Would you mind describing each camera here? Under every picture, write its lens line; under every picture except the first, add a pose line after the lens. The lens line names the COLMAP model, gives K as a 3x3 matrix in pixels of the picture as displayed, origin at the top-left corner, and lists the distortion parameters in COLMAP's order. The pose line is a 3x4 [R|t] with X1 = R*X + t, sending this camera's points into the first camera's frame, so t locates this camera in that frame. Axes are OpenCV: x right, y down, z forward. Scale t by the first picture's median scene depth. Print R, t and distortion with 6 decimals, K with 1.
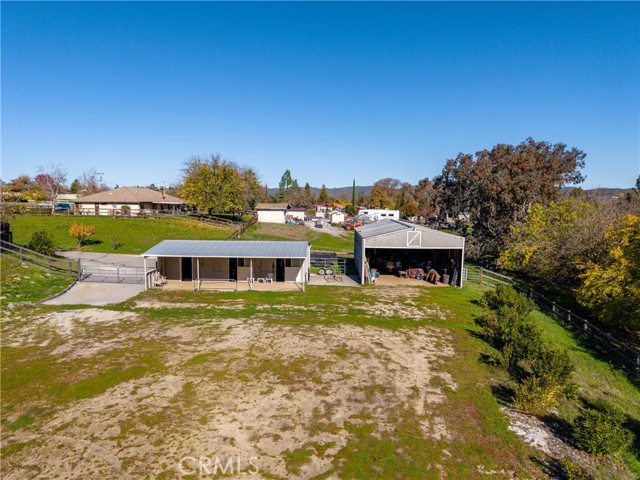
lens RADIAL K [[427.7, 0, 325.5], [0, 427.7, 240.5], [0, 0, 1]] dist [0.019832, -0.015758]
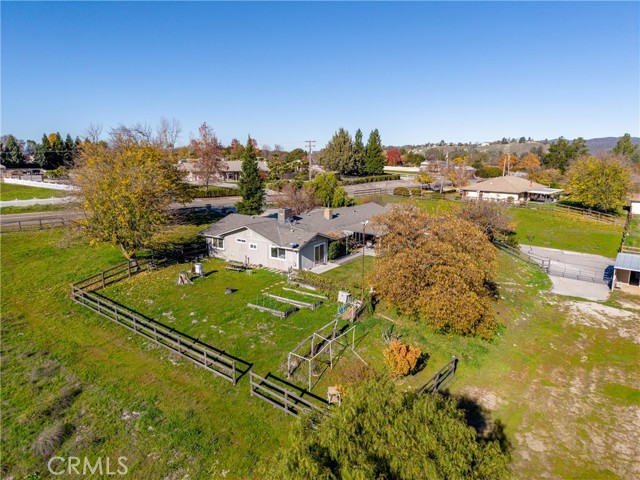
lens RADIAL K [[427.7, 0, 320.2], [0, 427.7, 240.4], [0, 0, 1]] dist [0.019832, -0.015758]
pose [[0.801955, 0.114888, -0.586233, -0.501069], [-0.053477, 0.991199, 0.121096, -0.225795], [0.594986, -0.065764, 0.801041, -0.925740]]
